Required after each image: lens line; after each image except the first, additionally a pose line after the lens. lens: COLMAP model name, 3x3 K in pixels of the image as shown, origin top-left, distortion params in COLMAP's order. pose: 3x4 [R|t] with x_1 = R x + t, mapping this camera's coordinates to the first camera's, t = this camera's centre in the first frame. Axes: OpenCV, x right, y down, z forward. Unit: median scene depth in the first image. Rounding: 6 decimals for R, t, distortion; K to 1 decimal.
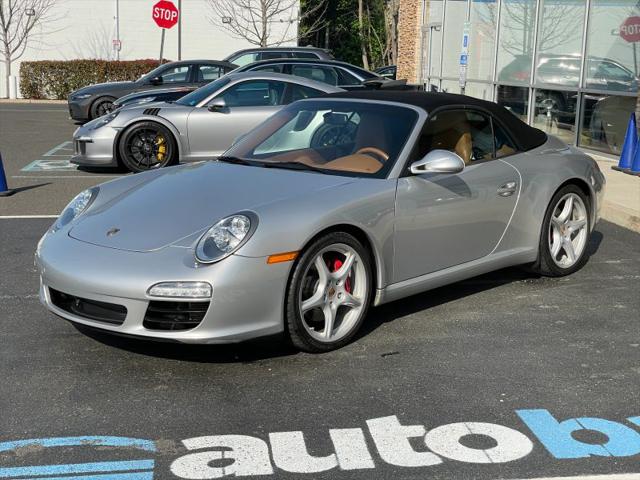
lens RADIAL K [[920.2, 0, 323.9], [0, 920.2, 240.5], [0, 0, 1]] dist [0.195756, -0.505561]
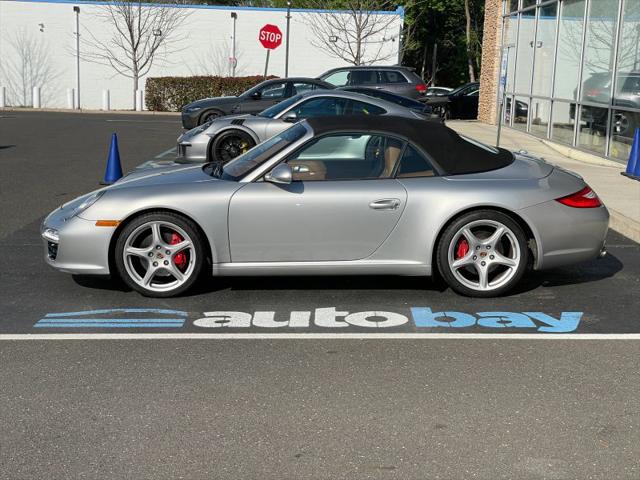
lens RADIAL K [[921.1, 0, 325.0], [0, 921.1, 231.0], [0, 0, 1]] dist [0.195192, -0.533759]
pose [[0.991927, 0.025130, -0.124294, 0.086416], [-0.028057, 0.999367, -0.021855, 0.030207], [0.123666, 0.025166, 0.992005, -0.207010]]
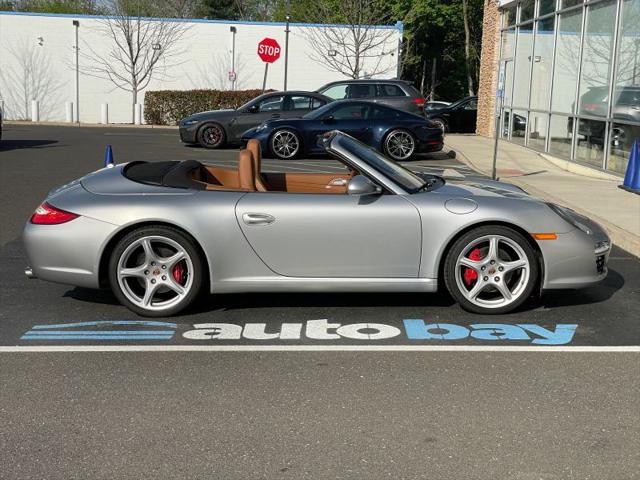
lens RADIAL K [[921.1, 0, 325.0], [0, 921.1, 231.0], [0, 0, 1]] dist [0.195192, -0.533759]
pose [[0.991909, 0.024365, -0.124593, 0.090327], [-0.029215, 0.998879, -0.037255, 0.031844], [0.123545, 0.040593, 0.991508, -0.200254]]
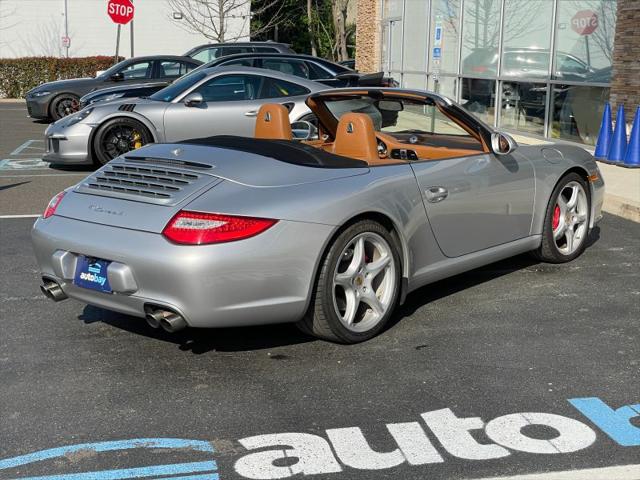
lens RADIAL K [[921.1, 0, 325.0], [0, 921.1, 231.0], [0, 0, 1]] dist [0.195192, -0.533759]
pose [[0.998099, -0.020660, 0.058057, -0.035847], [0.020996, 0.999766, -0.005177, 0.000996], [-0.057937, 0.006386, 0.998300, 0.007049]]
